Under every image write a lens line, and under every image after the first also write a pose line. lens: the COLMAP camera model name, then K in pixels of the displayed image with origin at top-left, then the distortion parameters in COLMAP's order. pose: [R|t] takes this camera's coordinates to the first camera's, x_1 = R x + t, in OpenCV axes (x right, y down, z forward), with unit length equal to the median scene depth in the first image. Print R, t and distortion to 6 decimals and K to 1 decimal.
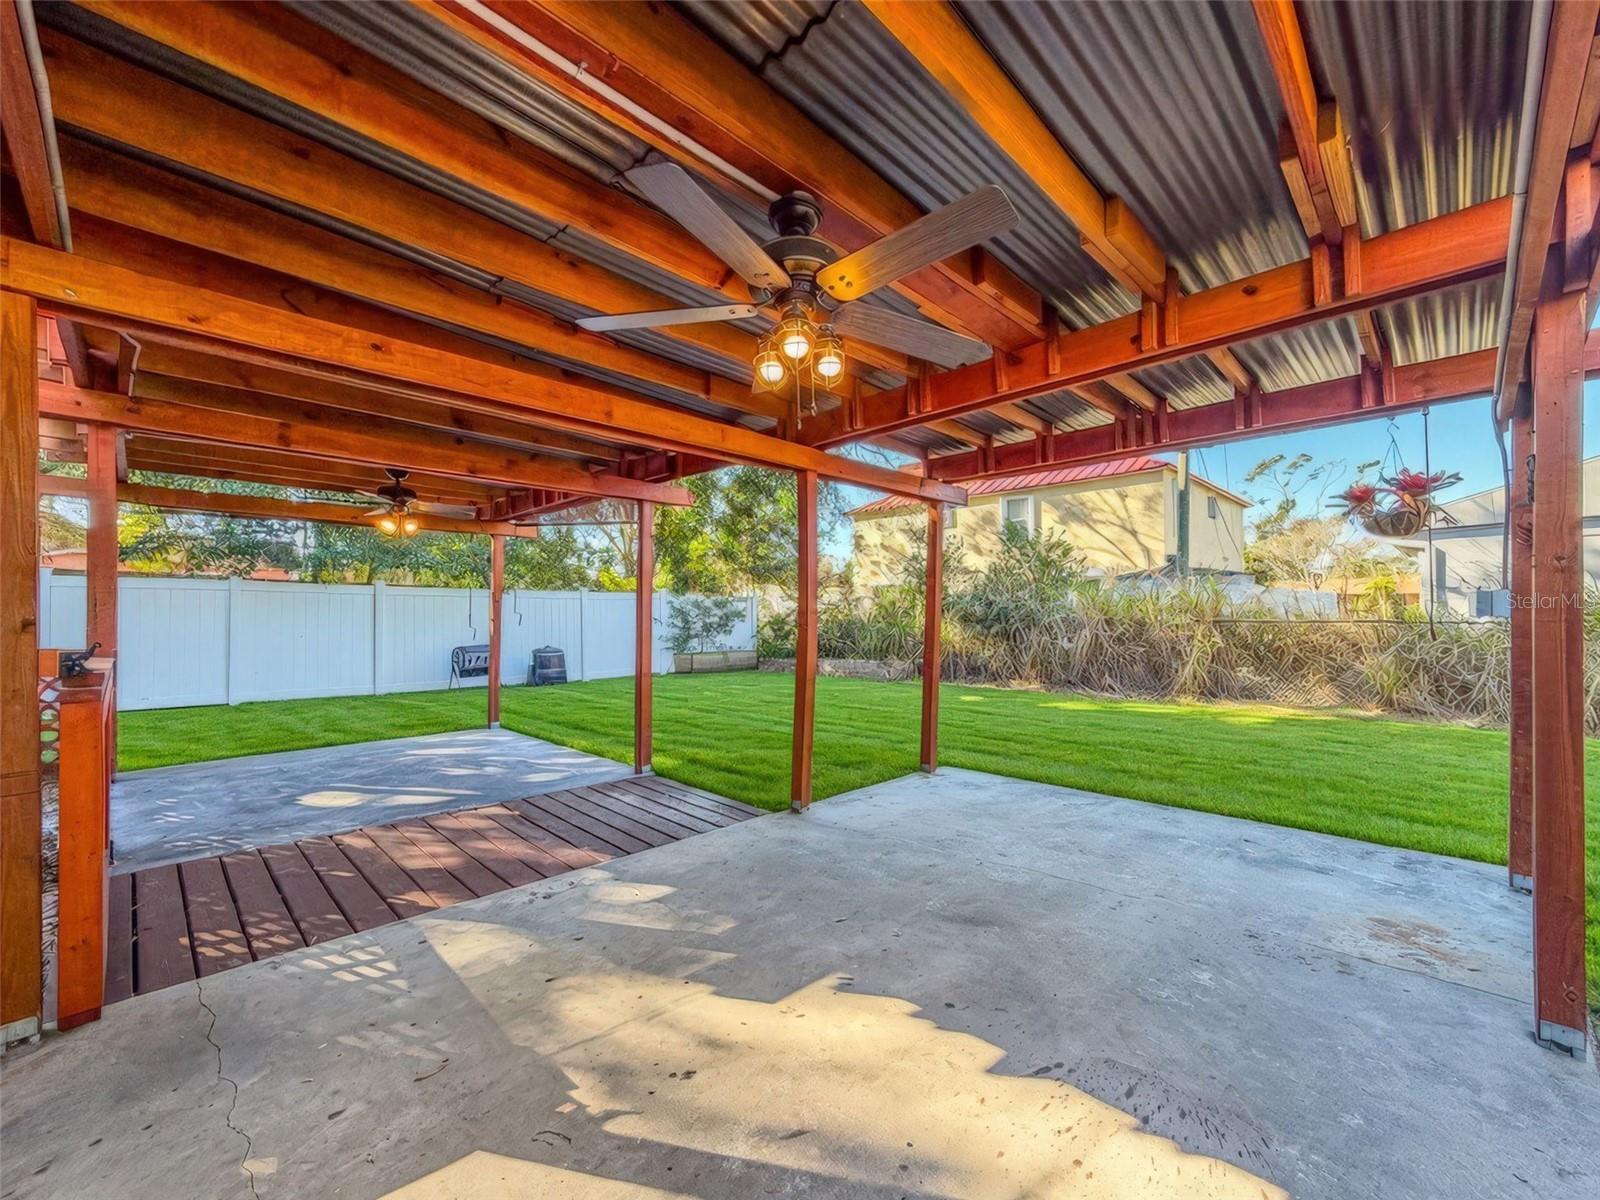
lens RADIAL K [[650.6, 0, 809.4], [0, 650.6, 604.1], [0, 0, 1]] dist [-0.000006, 0.000296]
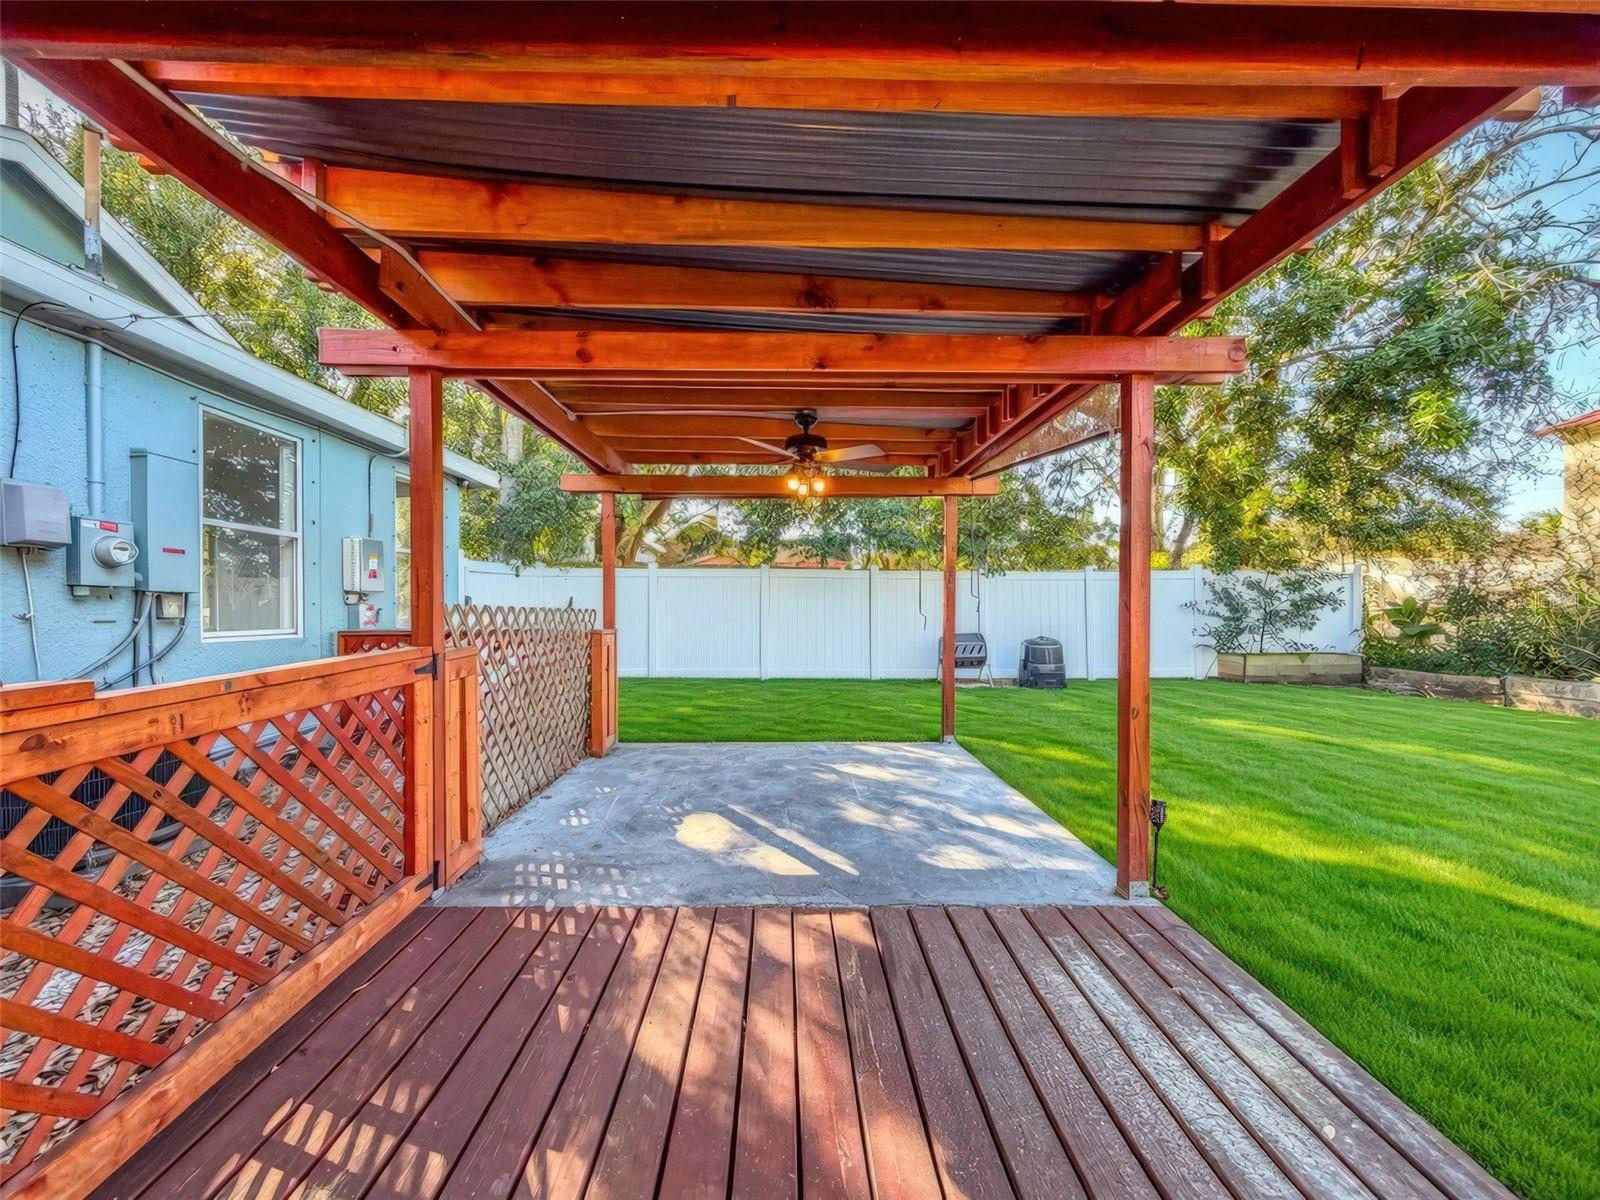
lens RADIAL K [[650.6, 0, 809.4], [0, 650.6, 604.1], [0, 0, 1]] dist [-0.000006, 0.000296]
pose [[0.719640, 0.004932, -0.694330, -0.082356], [0.010135, 0.999794, 0.017606, 0.011097], [0.694274, -0.019707, 0.719441, 0.441003]]
